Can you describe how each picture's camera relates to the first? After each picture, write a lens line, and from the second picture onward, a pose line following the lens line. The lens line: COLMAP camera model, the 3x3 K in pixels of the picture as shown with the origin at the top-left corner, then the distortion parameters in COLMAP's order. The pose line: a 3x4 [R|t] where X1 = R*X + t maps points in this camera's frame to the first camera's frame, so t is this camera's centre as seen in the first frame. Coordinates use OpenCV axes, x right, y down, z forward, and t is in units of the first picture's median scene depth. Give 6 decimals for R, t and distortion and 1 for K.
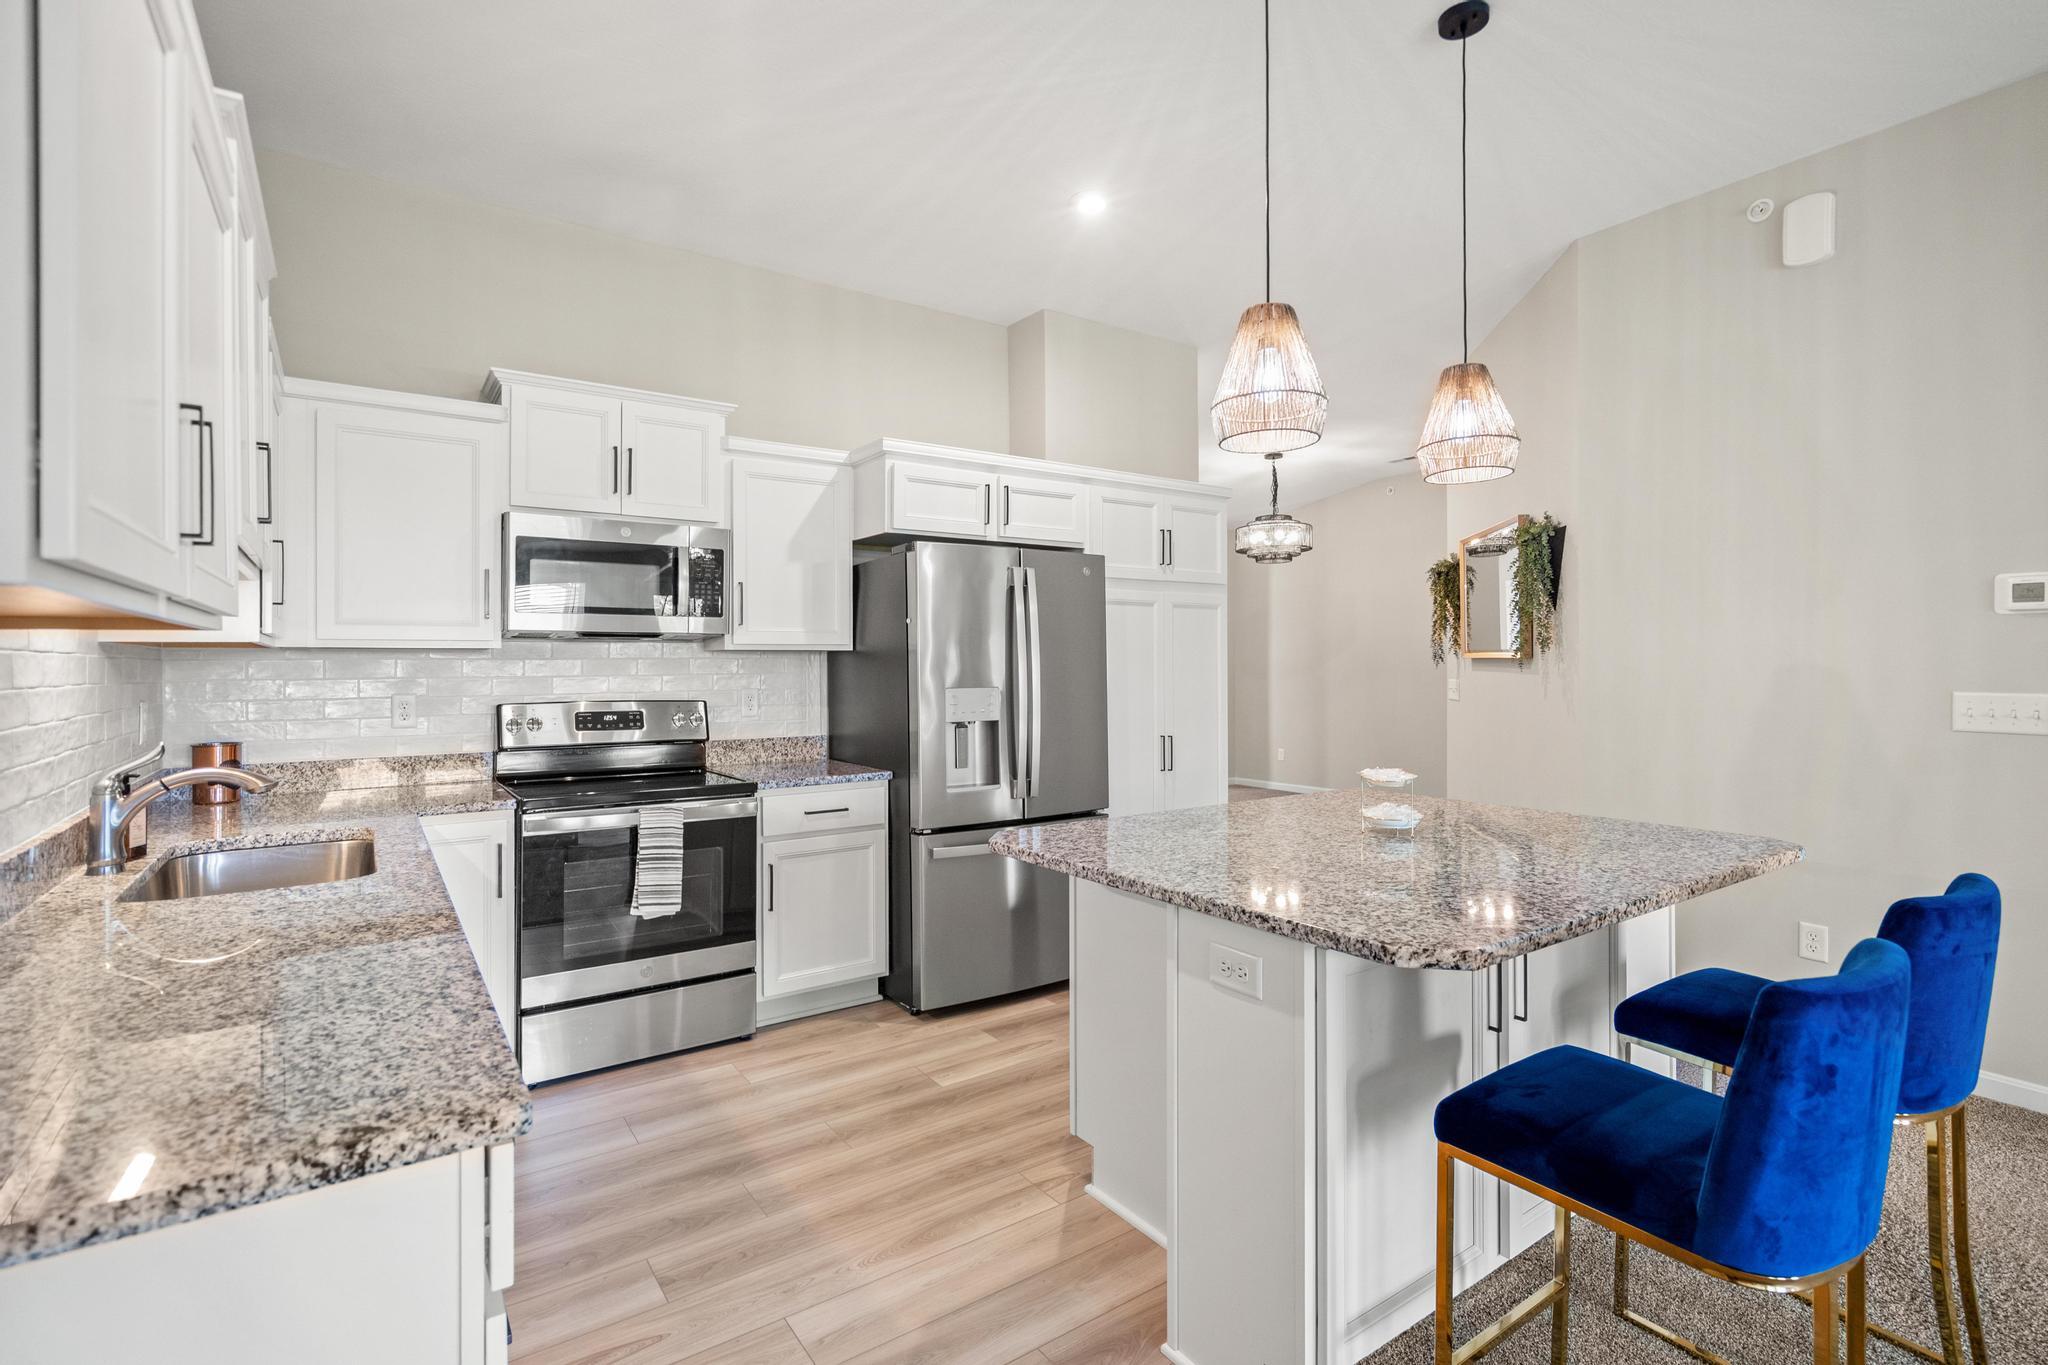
lens RADIAL K [[945.3, 0, 1013.9], [0, 945.3, 668.3], [0, 0, 1]] dist [-0.004953, 0.002884]
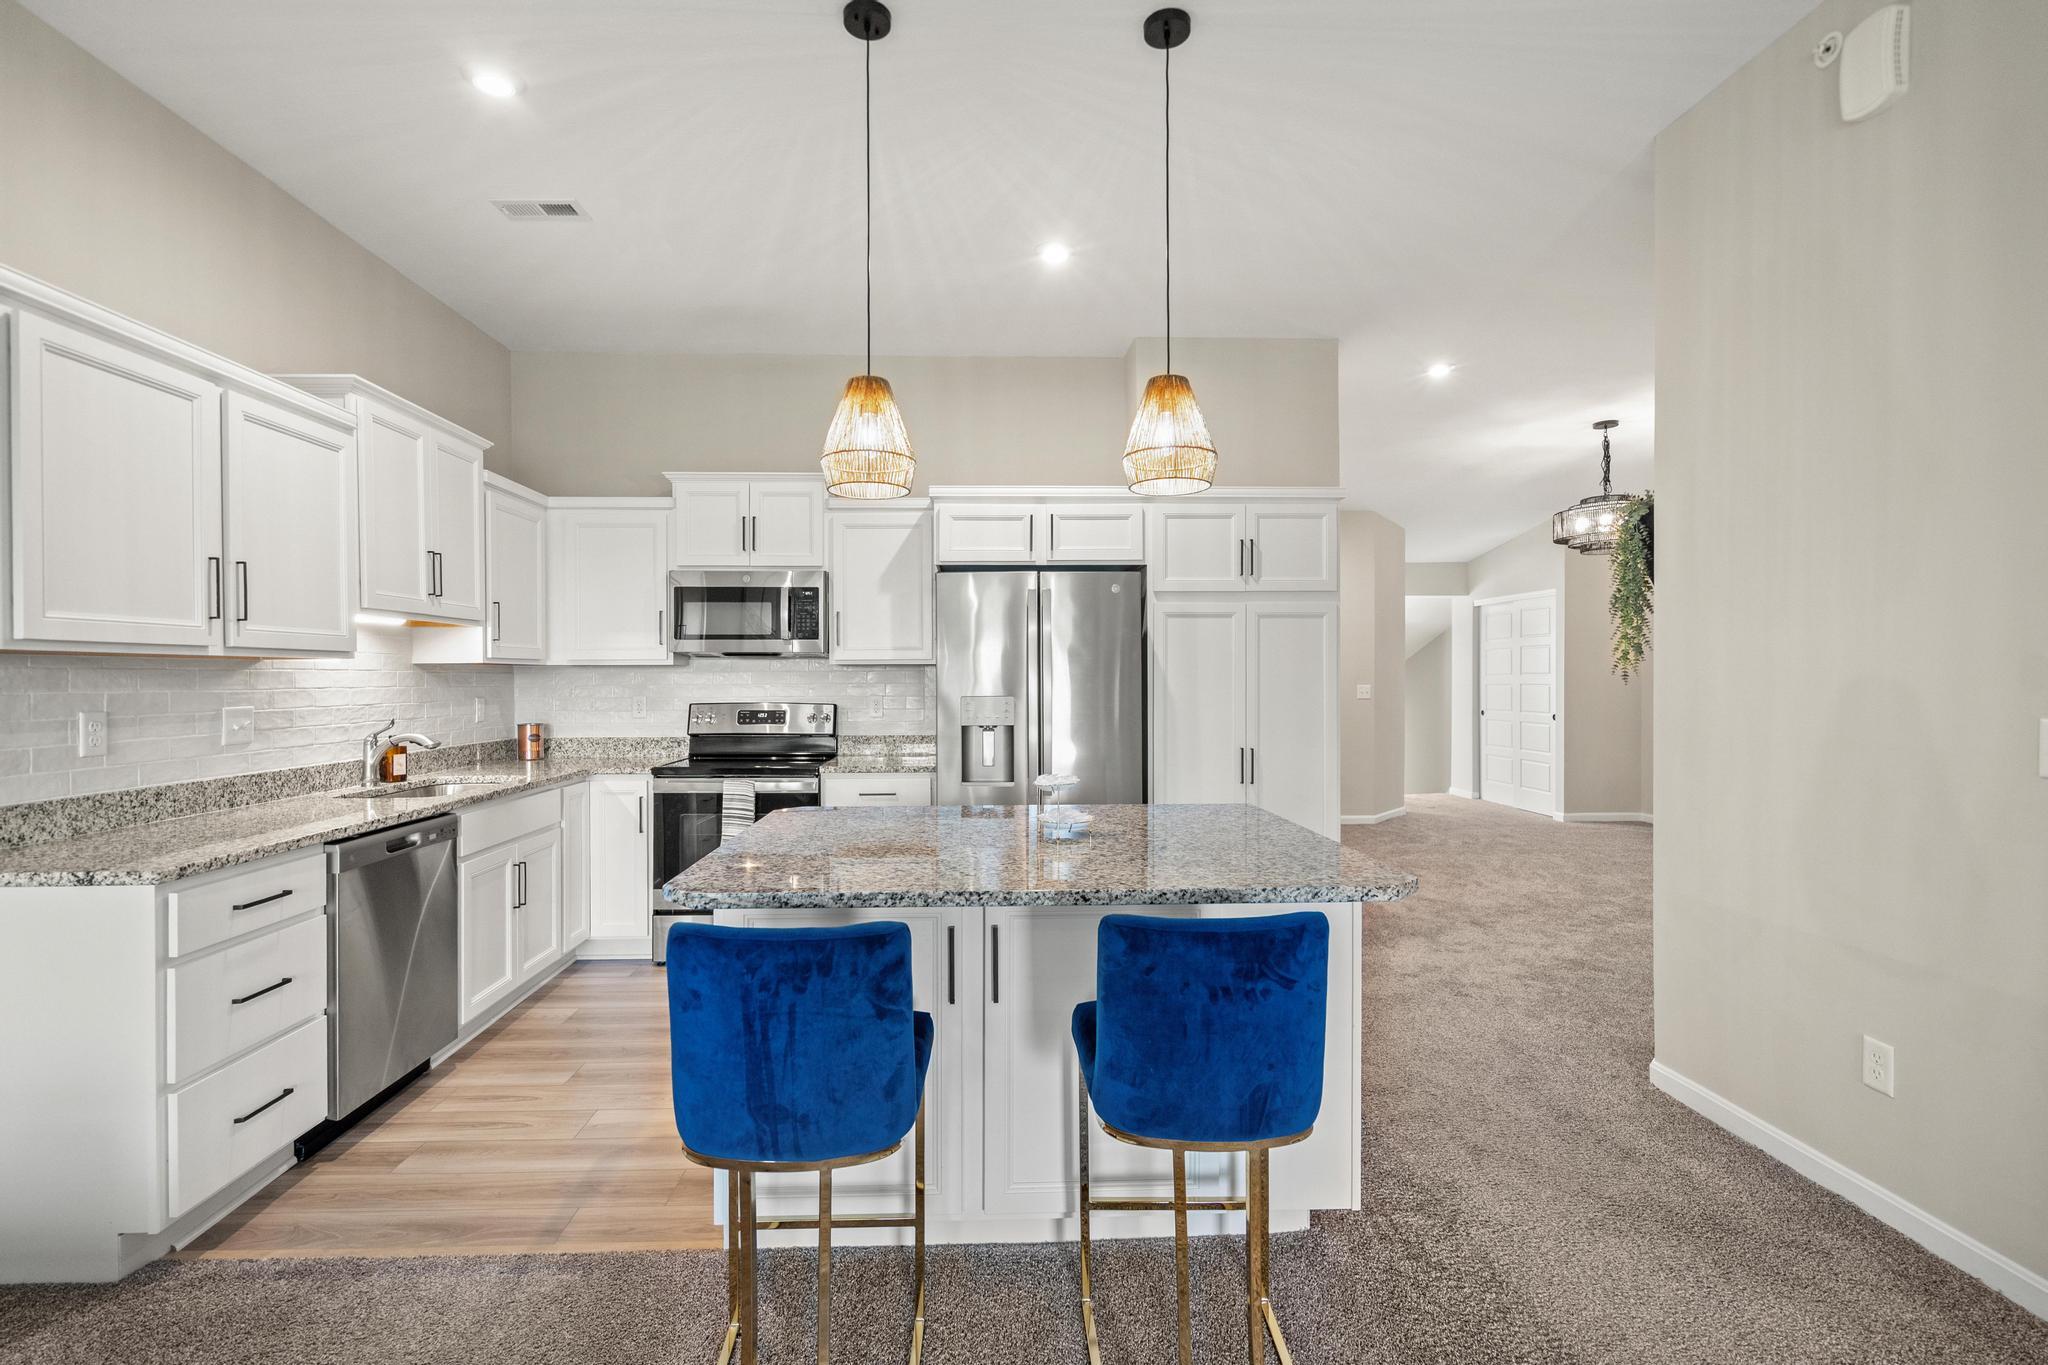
lens RADIAL K [[945.3, 0, 1010.5], [0, 945.3, 681.9], [0, 0, 1]] dist [-0.004953, 0.002884]
pose [[0.846401, 0.003960, -0.532531, 0.614474], [-0.002075, 0.999989, 0.004139, -0.001760], [0.532541, -0.002399, 0.846401, 0.045471]]
